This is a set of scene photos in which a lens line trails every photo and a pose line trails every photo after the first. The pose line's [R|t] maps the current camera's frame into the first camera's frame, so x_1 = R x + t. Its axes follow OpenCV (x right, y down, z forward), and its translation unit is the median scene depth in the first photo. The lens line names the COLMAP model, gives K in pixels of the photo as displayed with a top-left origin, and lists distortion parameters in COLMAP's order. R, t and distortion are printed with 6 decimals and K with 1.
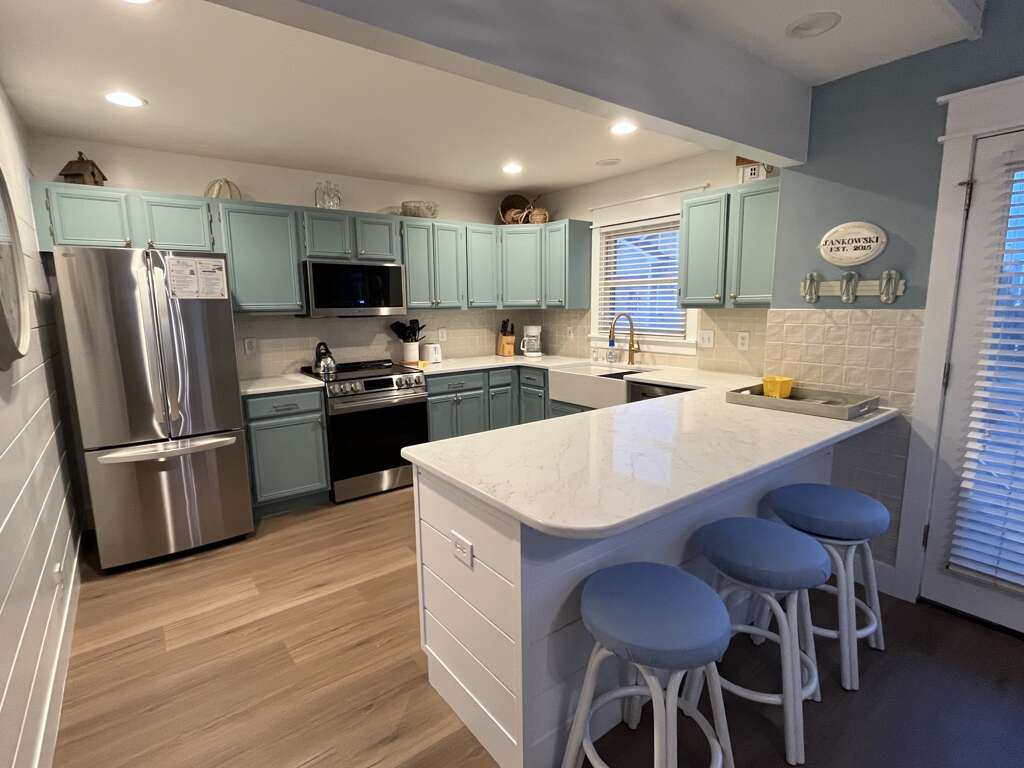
lens RADIAL K [[504.6, 0, 517.6], [0, 504.6, 383.0], [0, 0, 1]] dist [0.000345, -0.000148]
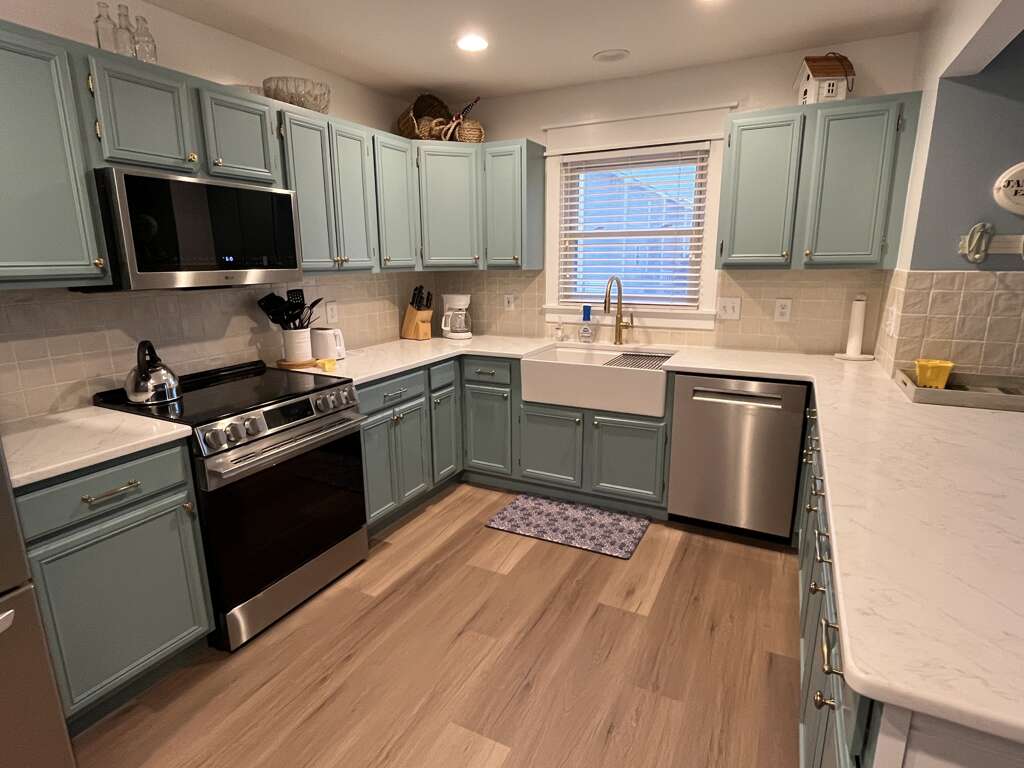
lens RADIAL K [[538.9, 0, 509.6], [0, 538.9, 381.5], [0, 0, 1]] dist [-0.003835, -0.003443]
pose [[0.906628, -0.089738, 0.412277, -0.257293], [0.063827, 0.995046, 0.076227, -0.052612], [-0.417074, -0.042795, 0.907864, 0.332525]]
